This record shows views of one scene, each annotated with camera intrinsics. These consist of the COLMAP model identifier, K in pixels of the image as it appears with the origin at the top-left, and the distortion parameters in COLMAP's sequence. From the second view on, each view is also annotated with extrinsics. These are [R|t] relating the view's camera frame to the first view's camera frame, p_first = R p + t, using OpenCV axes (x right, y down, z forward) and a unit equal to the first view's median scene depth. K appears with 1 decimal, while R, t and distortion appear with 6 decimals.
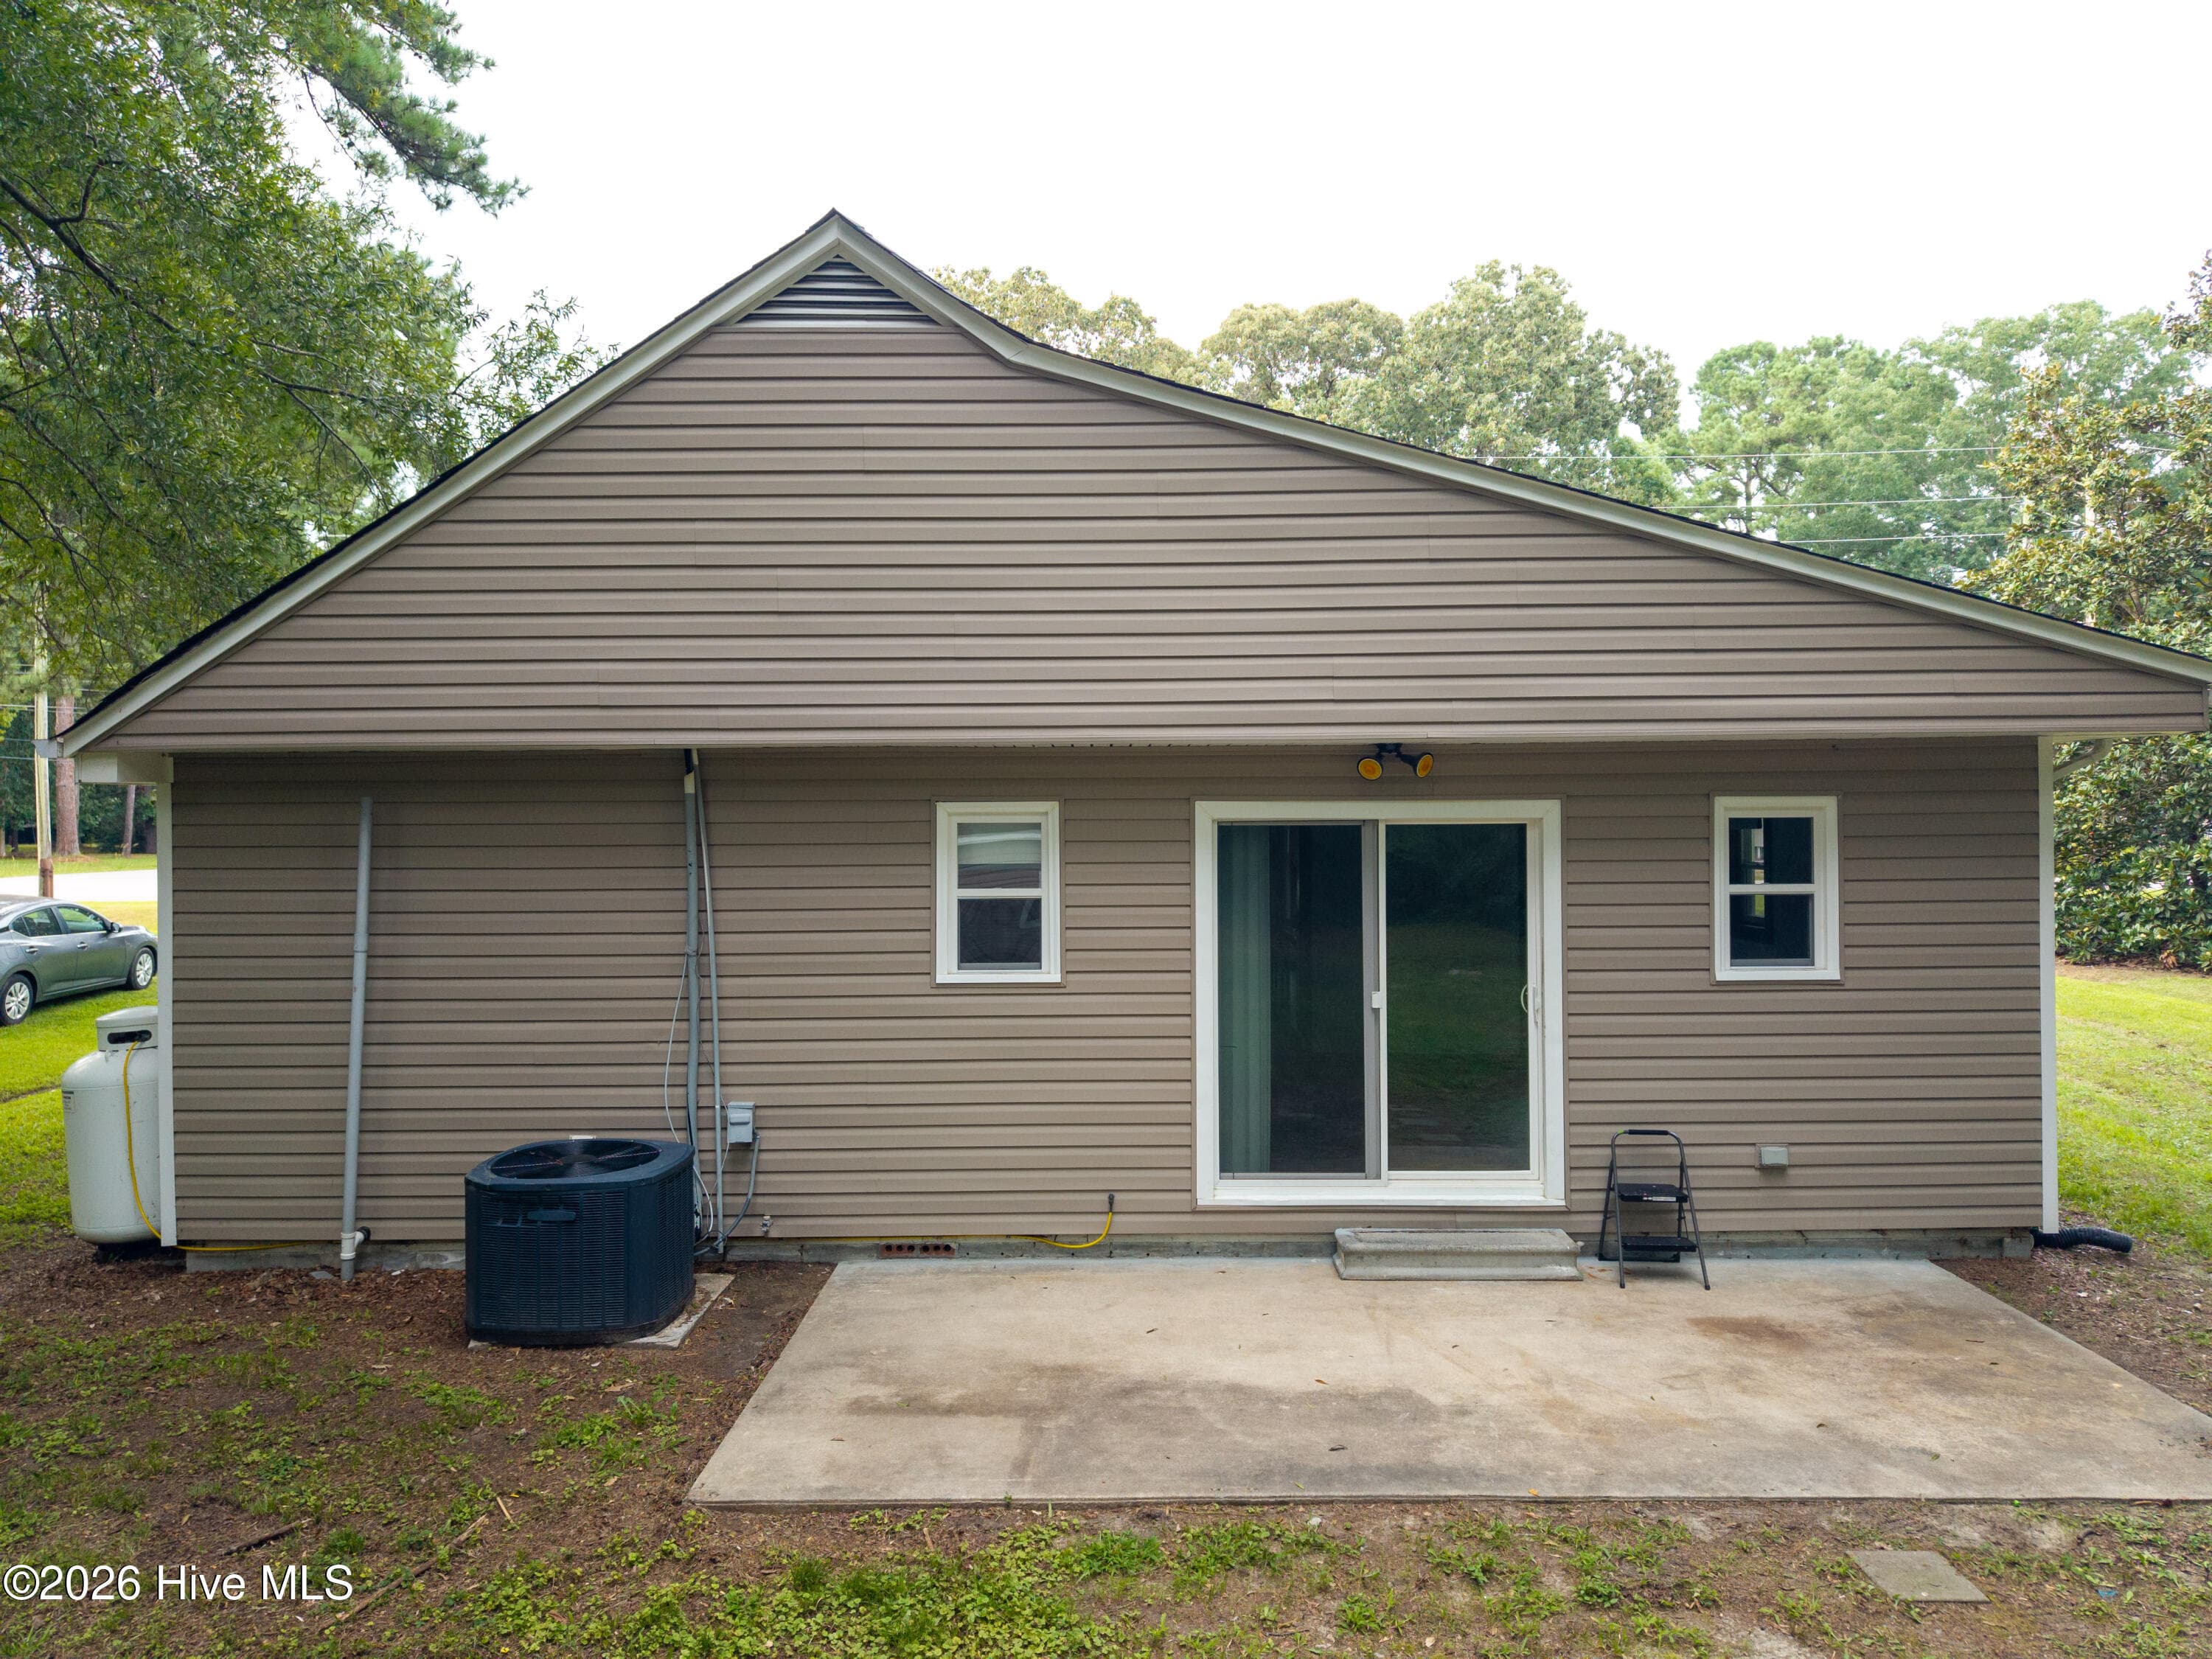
lens RADIAL K [[1475.9, 0, 1106.0], [0, 1475.9, 829.5], [0, 0, 1]] dist [0.052071, -0.065018]
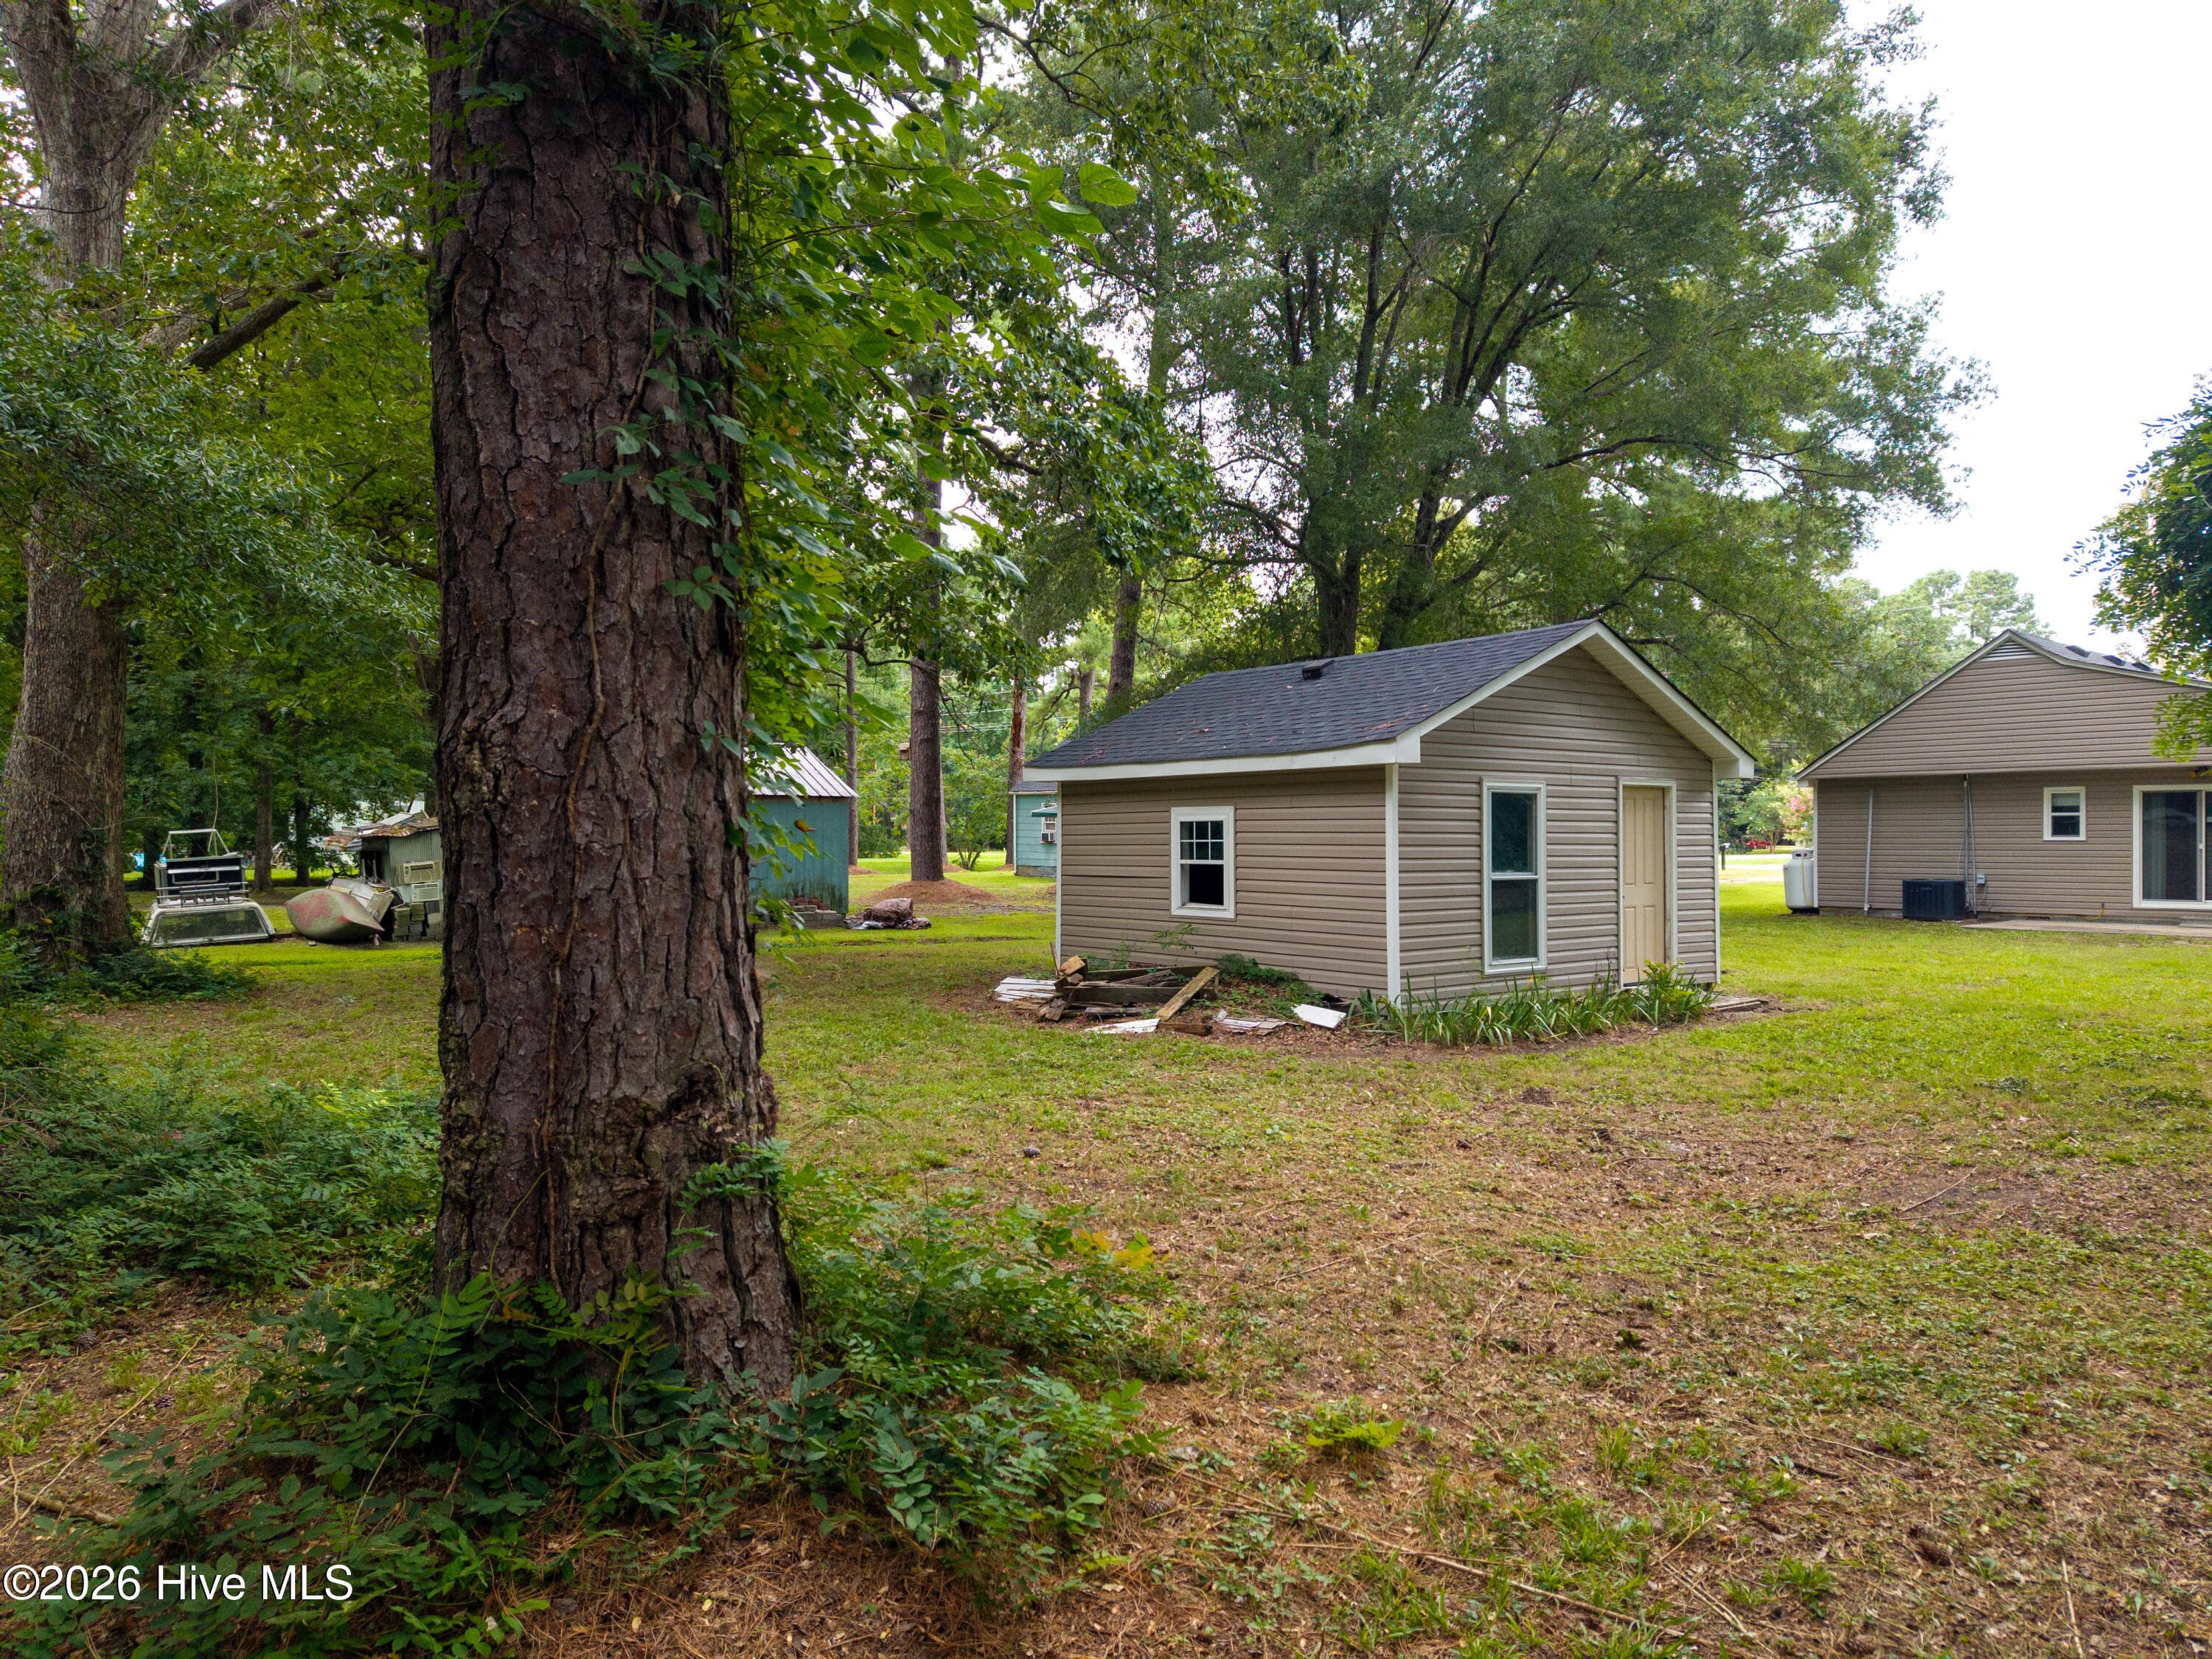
lens RADIAL K [[1437.3, 0, 1097.0], [0, 1437.3, 831.8], [0, 0, 1]] dist [0.005698, -0.002680]
pose [[0.657578, -0.000413, -0.753386, 0.963984], [-0.006867, 0.999955, -0.006541, 0.121047], [0.753355, 0.009475, 0.657546, -2.874422]]
